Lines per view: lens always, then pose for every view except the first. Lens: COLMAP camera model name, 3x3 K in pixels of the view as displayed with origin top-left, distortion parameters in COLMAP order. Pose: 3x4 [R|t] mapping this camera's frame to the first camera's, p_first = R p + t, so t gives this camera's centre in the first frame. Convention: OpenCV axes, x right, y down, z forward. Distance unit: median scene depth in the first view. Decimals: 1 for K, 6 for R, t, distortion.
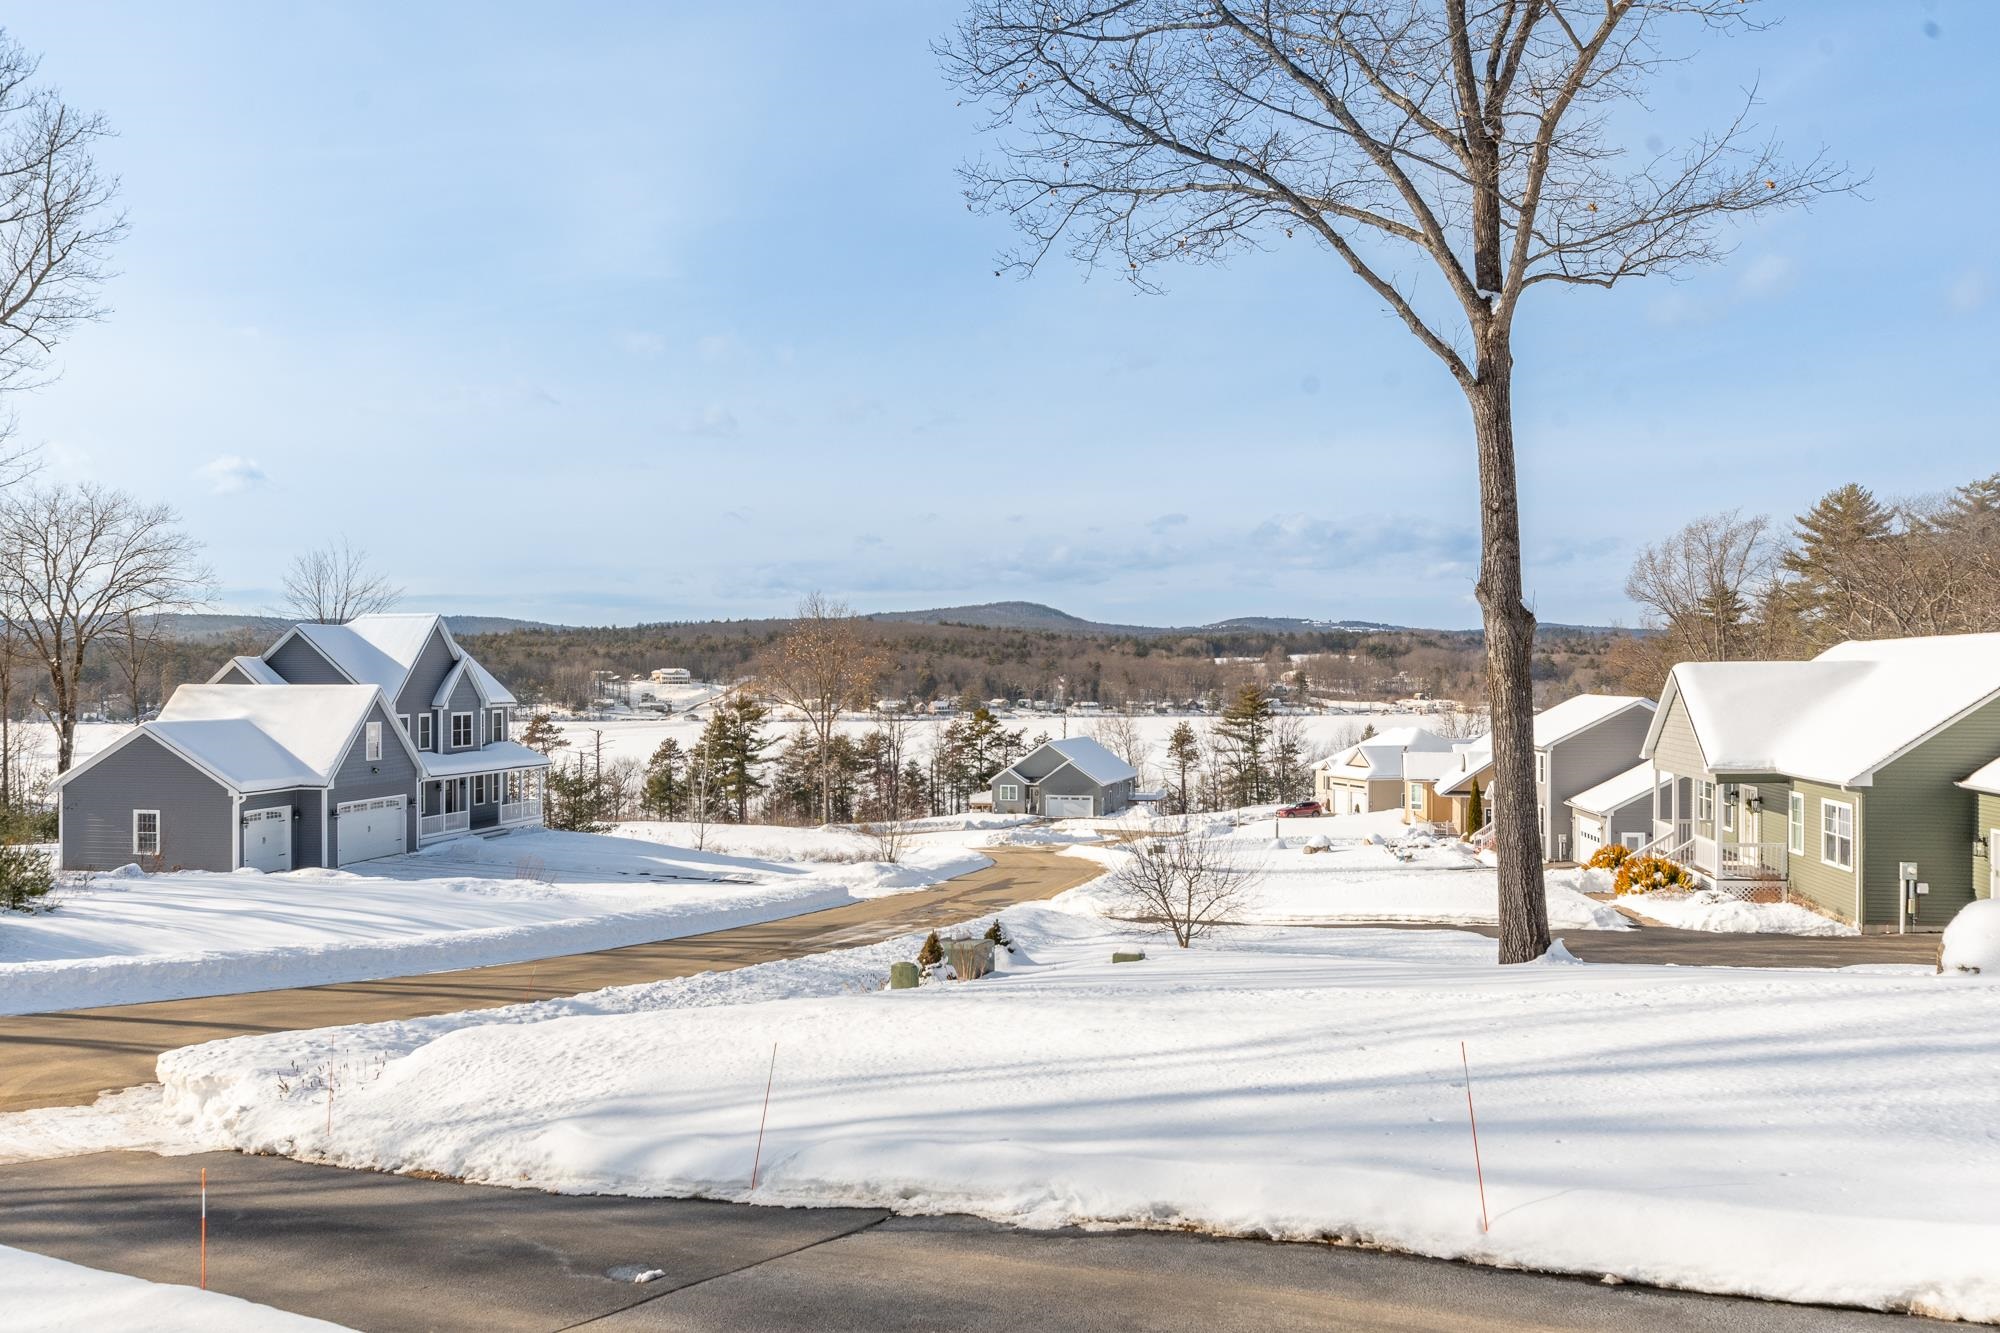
lens RADIAL K [[1639.6, 0, 1000.0], [0, 1639.6, 666.5], [0, 0, 1]] dist [0.004631, 0.004140]
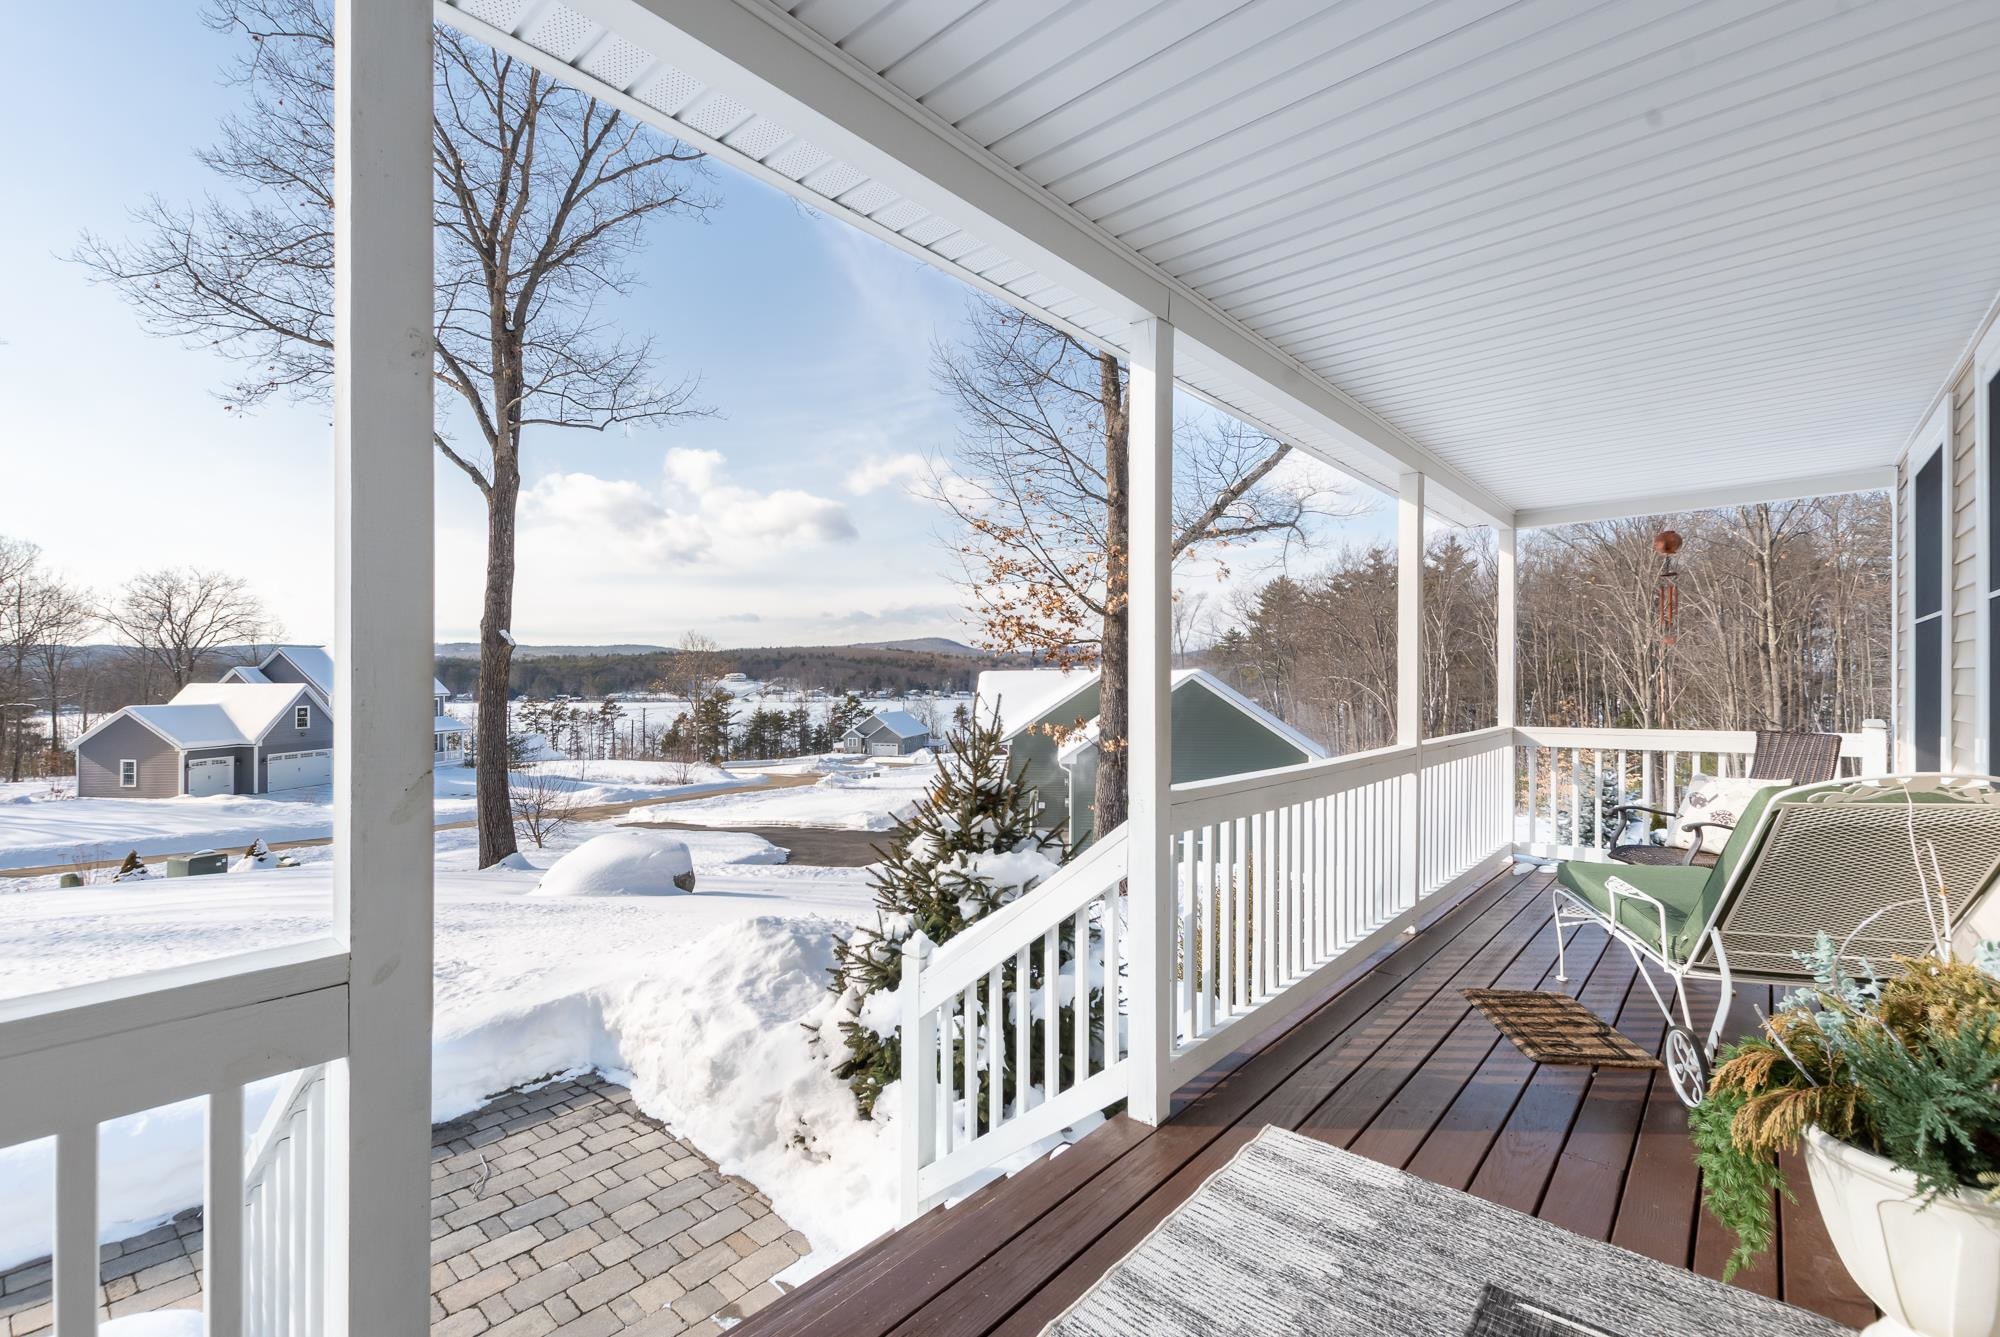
lens RADIAL K [[871.4, 0, 1000.0], [0, 871.4, 668.5], [0, 0, 1]] dist [0.002433, 0.000248]
pose [[0.998090, 0.001025, 0.061769, 0.240857], [-0.000751, 0.999990, -0.004457, -0.001032], [-0.061773, 0.004402, 0.998080, 0.053771]]
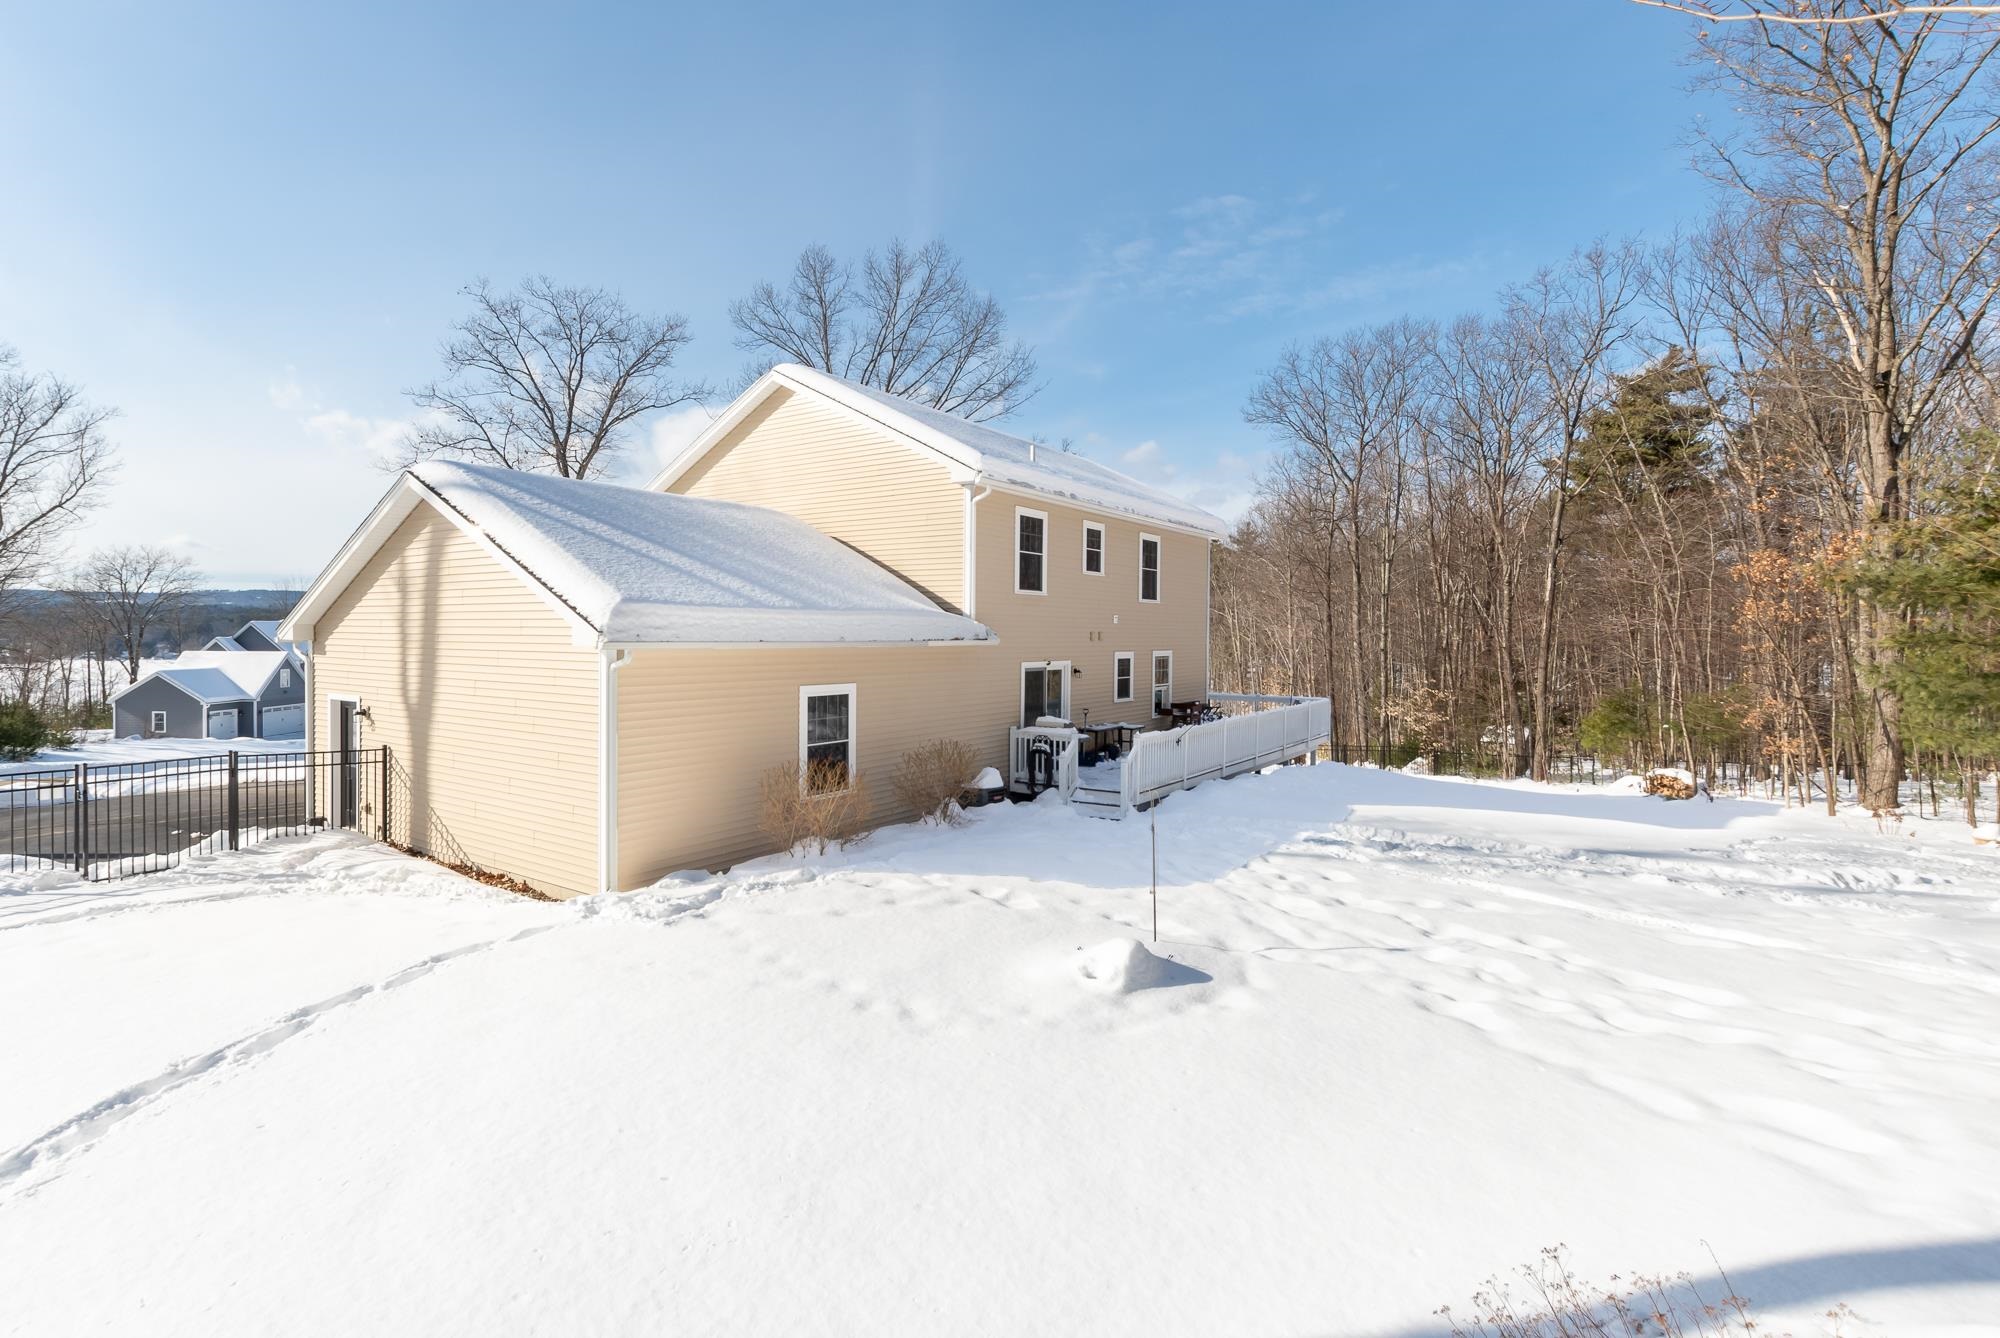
lens RADIAL K [[965.0, 0, 992.8], [0, 965.0, 645.7], [0, 0, 1]] dist [-0.001778, -0.000318]
pose [[0.984633, 0.004427, 0.174578, 0.262844], [-0.007817, 0.999794, 0.018734, -0.023857], [-0.174459, -0.019811, 0.984465, -0.336750]]
